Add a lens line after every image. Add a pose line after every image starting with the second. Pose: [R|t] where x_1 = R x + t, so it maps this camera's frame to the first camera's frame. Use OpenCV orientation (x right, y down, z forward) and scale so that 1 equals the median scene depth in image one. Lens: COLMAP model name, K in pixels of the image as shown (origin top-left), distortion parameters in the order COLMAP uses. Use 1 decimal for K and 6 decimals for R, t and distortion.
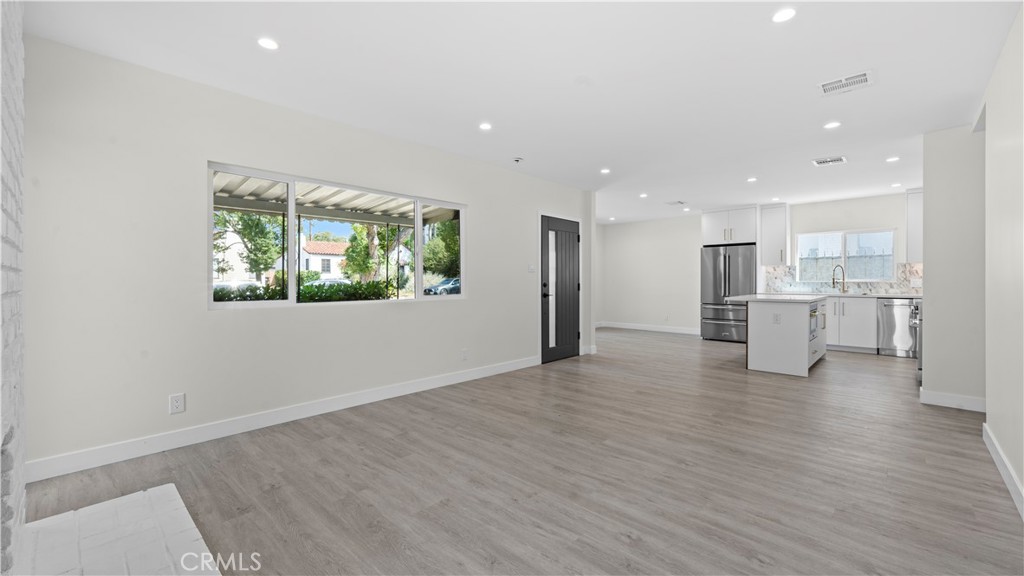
lens RADIAL K [[416.4, 0, 510.2], [0, 416.4, 283.8], [0, 0, 1]] dist [0.000262, -0.000478]
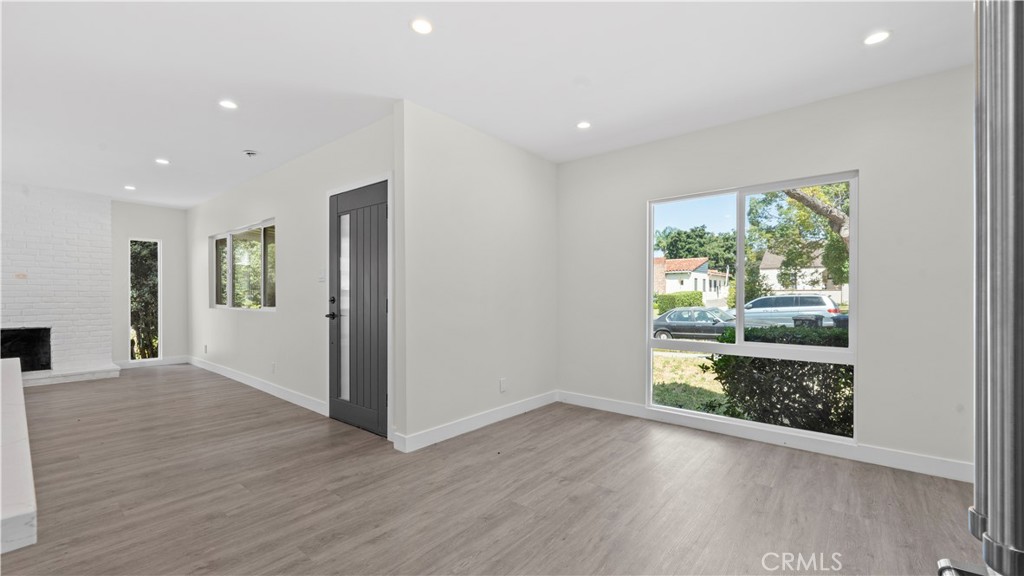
lens RADIAL K [[418.6, 0, 511.9], [0, 418.6, 297.1], [0, 0, 1]] dist [0.000627, -0.000204]
pose [[0.064184, 0.007695, -0.997908, 0.776954], [-0.007995, 0.999942, 0.007196, -0.009093], [0.997906, 0.007516, 0.064241, 1.259560]]
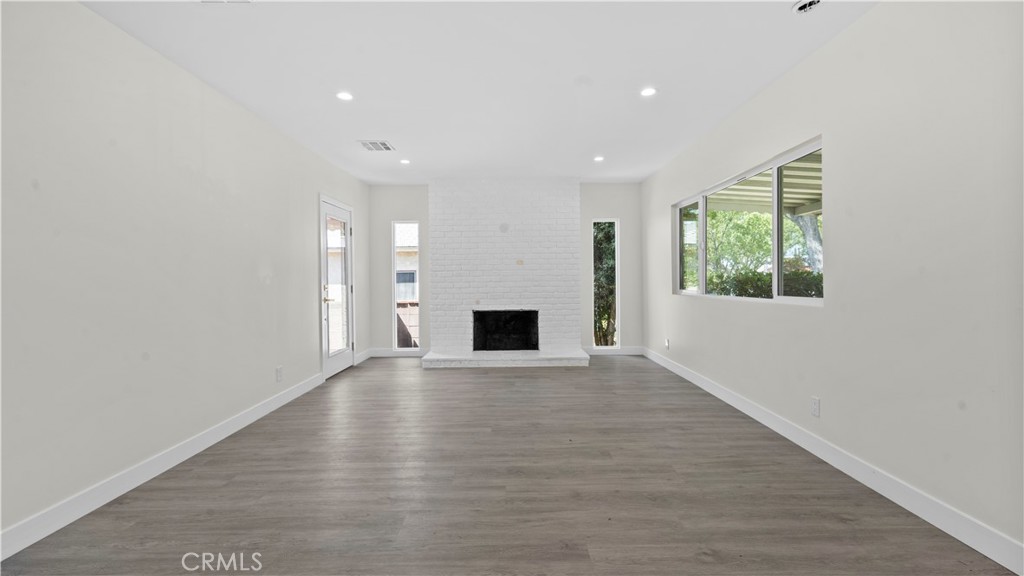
lens RADIAL K [[416.4, 0, 510.2], [0, 416.4, 283.8], [0, 0, 1]] dist [0.000262, -0.000478]
pose [[-0.730671, 0.017016, -0.682518, 0.475044], [0.006813, 0.999821, 0.017633, -0.006020], [0.682696, 0.008233, -0.730656, 0.942122]]
